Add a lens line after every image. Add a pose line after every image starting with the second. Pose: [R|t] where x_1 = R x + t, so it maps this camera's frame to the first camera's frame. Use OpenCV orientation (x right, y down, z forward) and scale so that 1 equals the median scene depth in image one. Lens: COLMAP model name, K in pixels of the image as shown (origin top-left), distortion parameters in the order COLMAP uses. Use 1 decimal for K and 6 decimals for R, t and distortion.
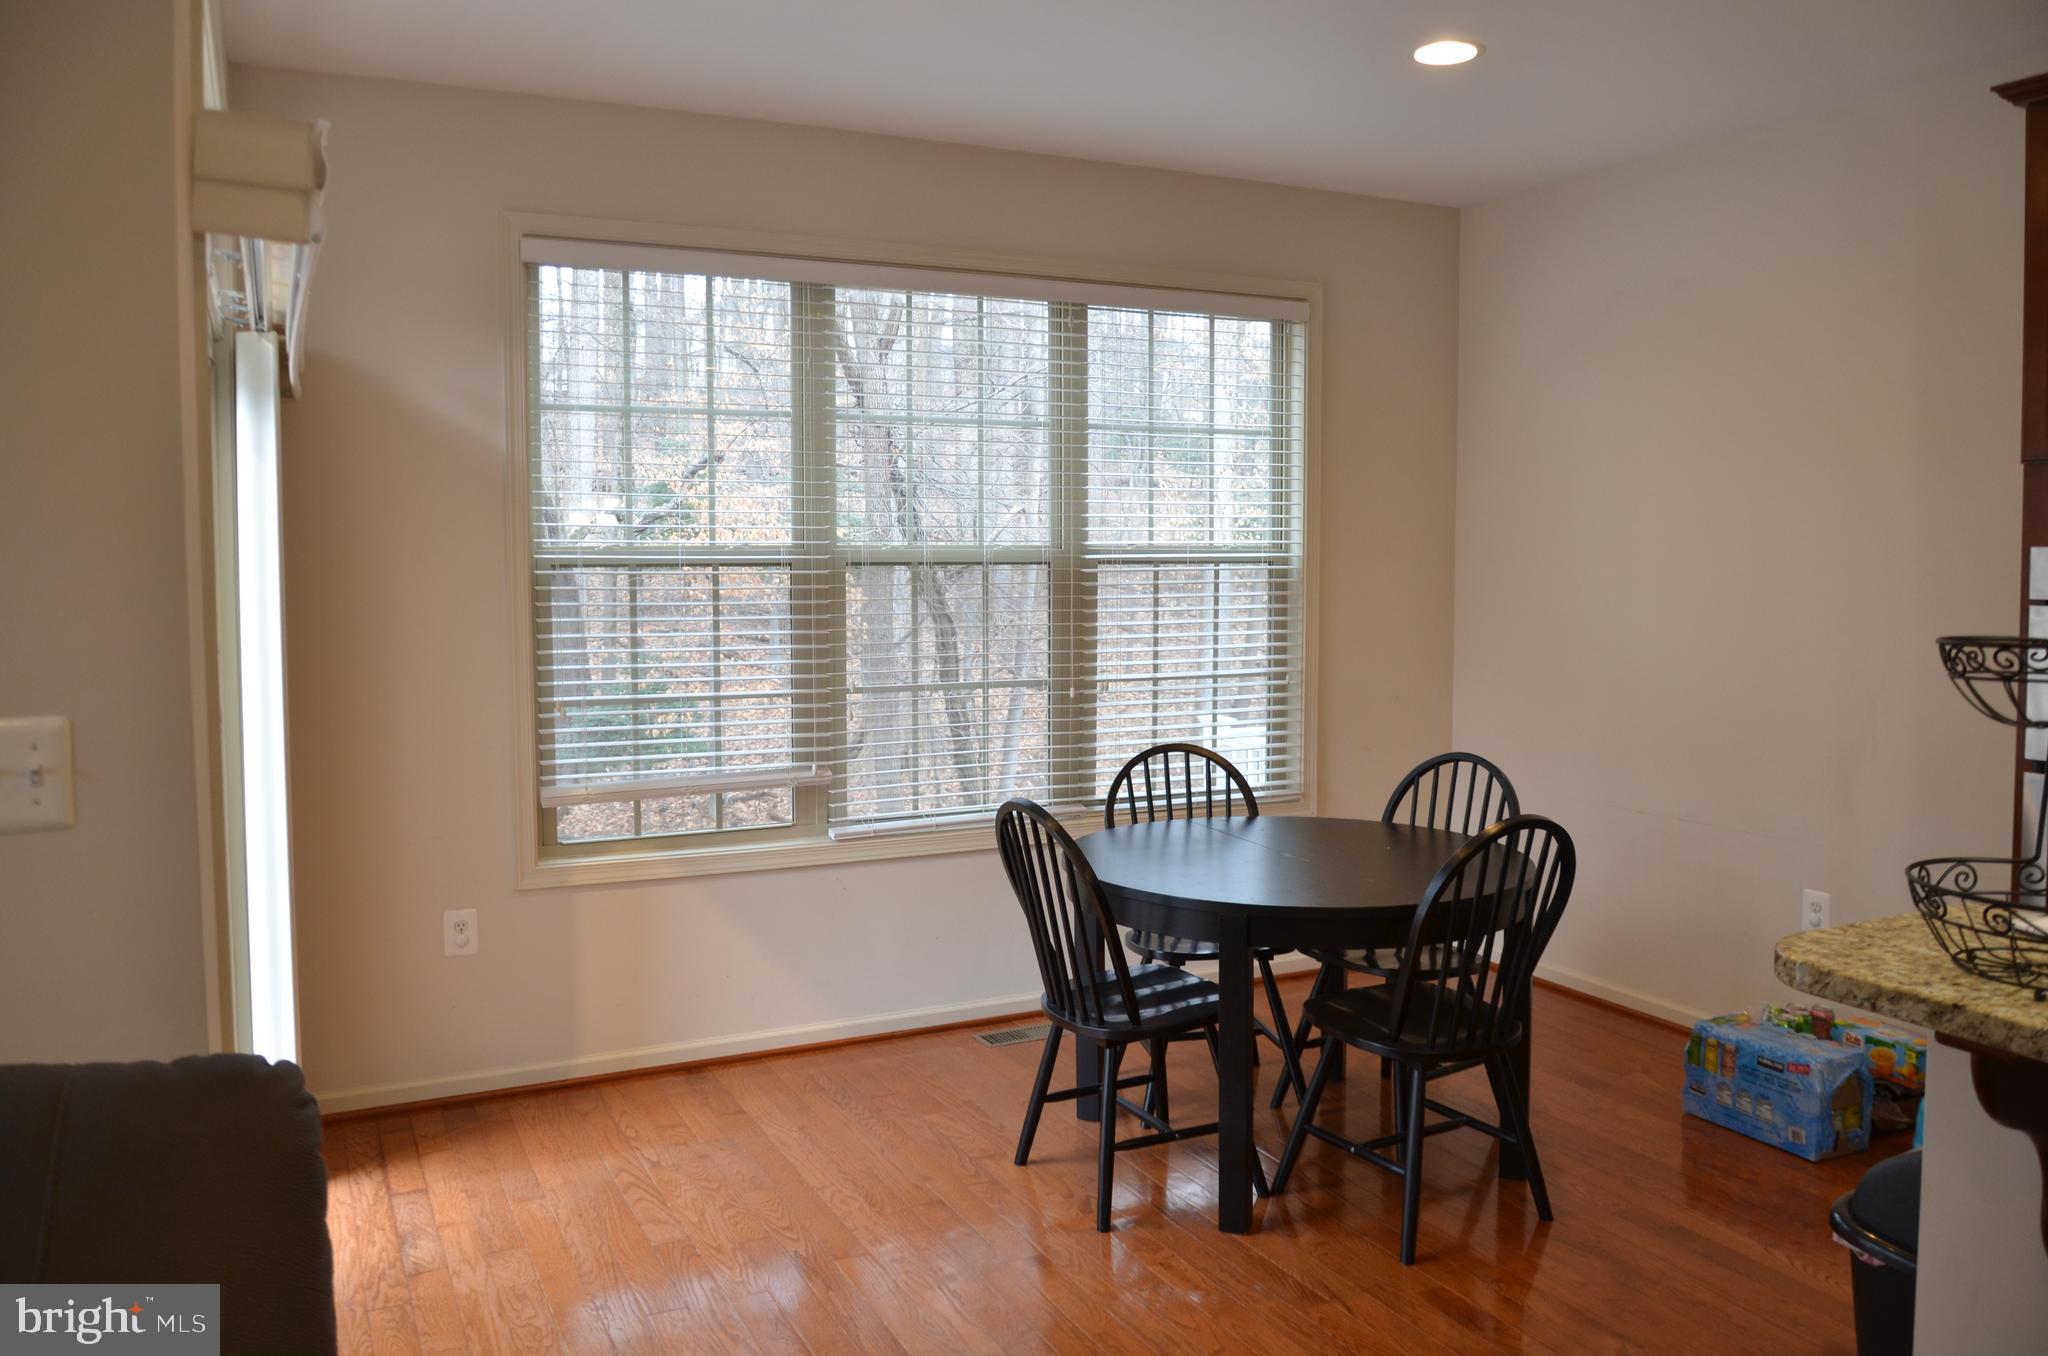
lens RADIAL K [[1536.3, 0, 1026.7], [0, 1536.3, 627.1], [0, 0, 1]] dist [-0.046583, 0.003323]
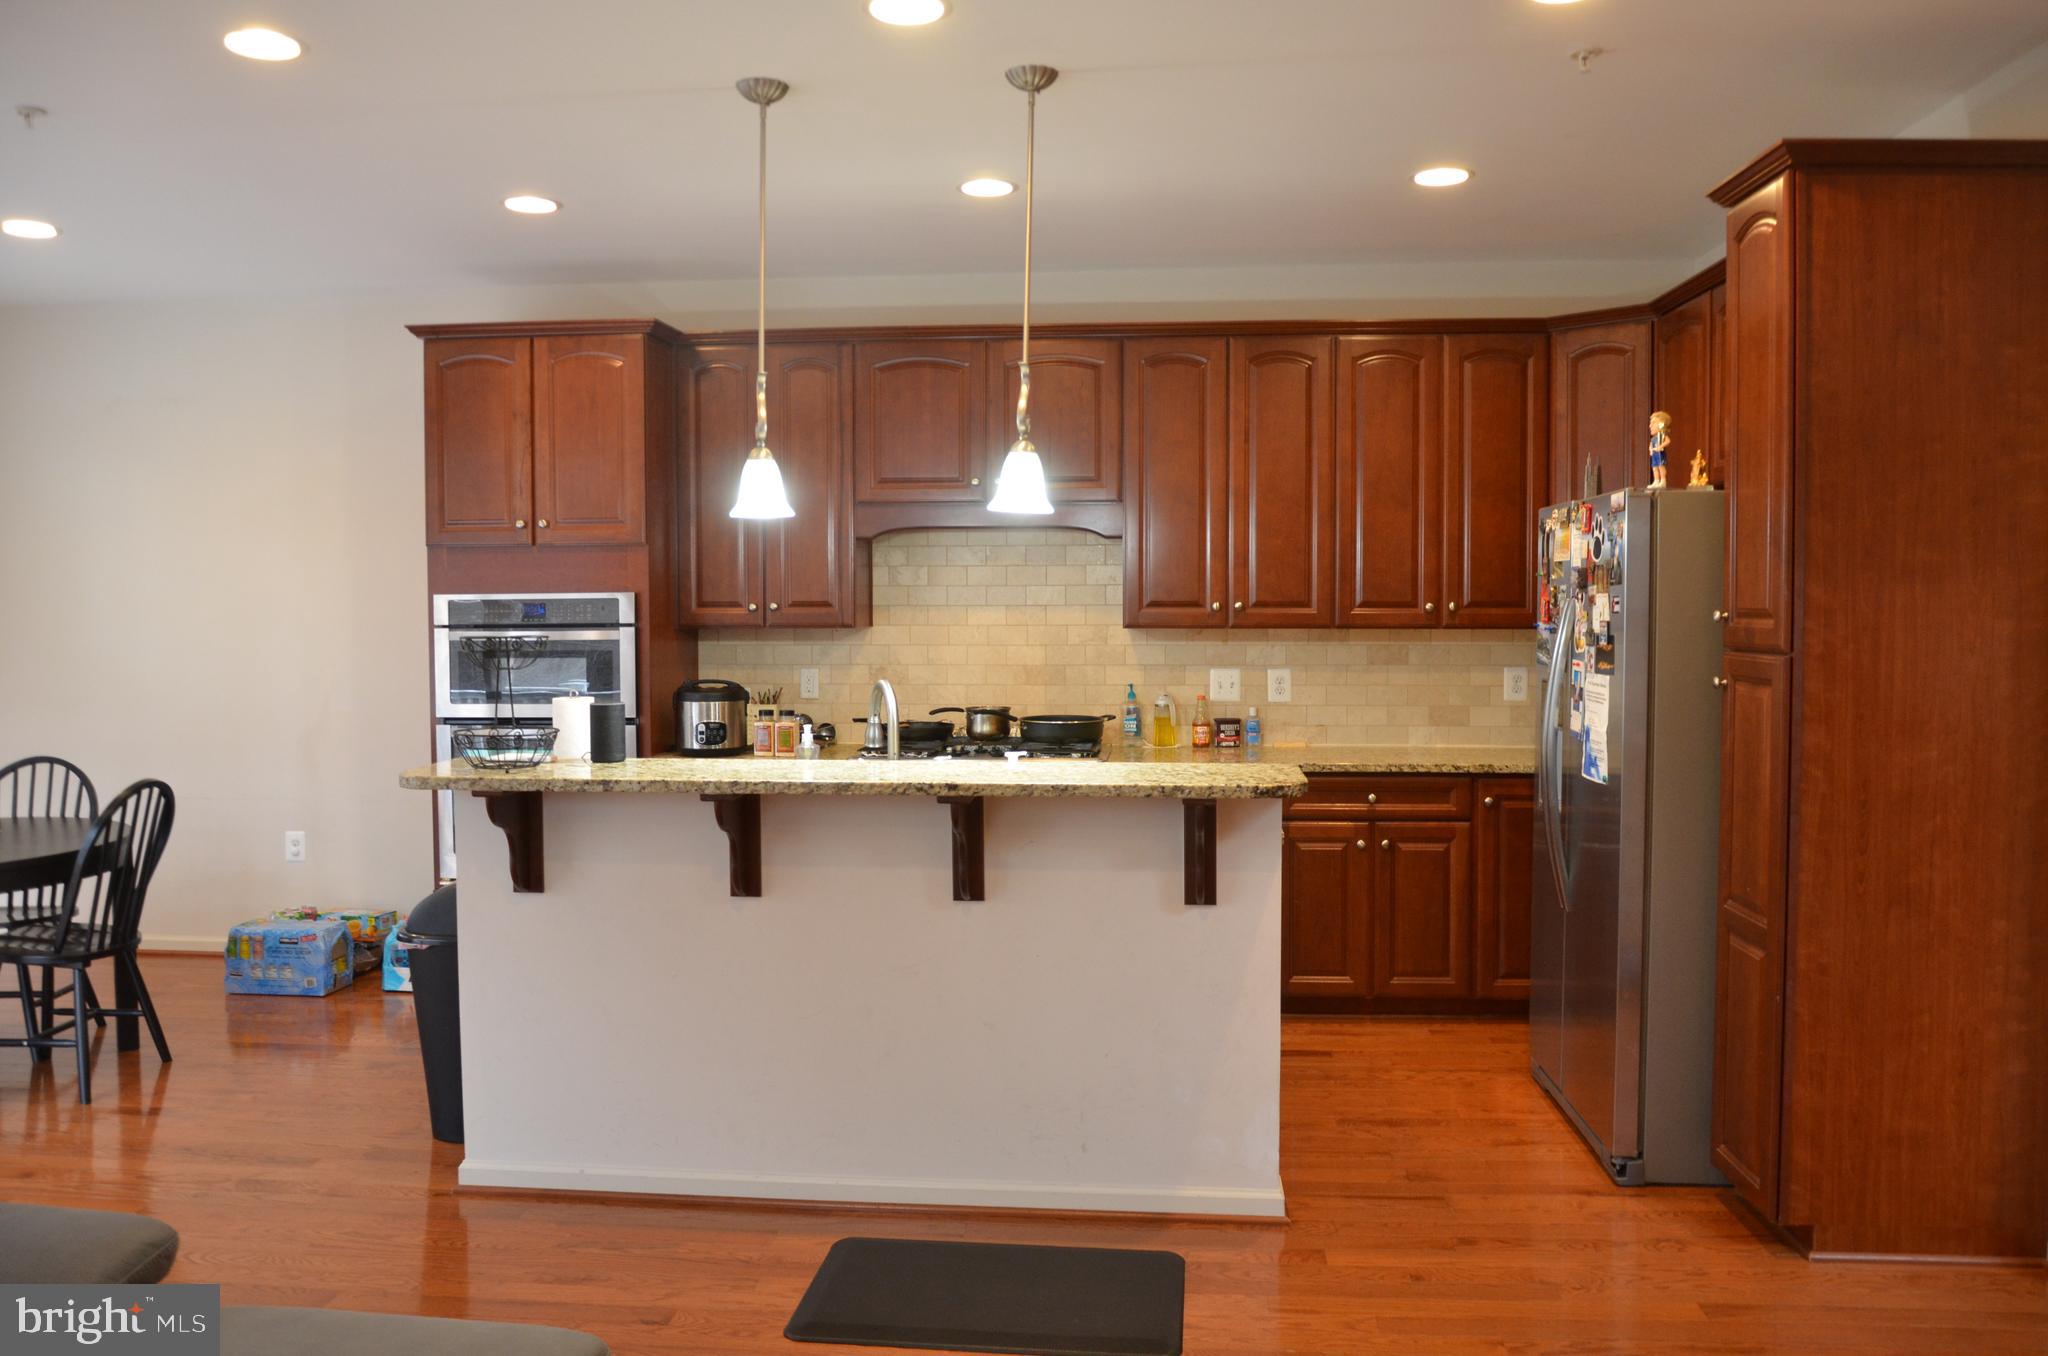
lens RADIAL K [[1536.3, 0, 1026.7], [0, 1536.3, 627.1], [0, 0, 1]] dist [-0.046583, 0.003323]
pose [[0.529492, -0.029610, 0.847798, -0.384451], [0.043951, 0.999006, 0.007442, 0.000429], [-0.847176, 0.033321, 0.530267, -0.422499]]
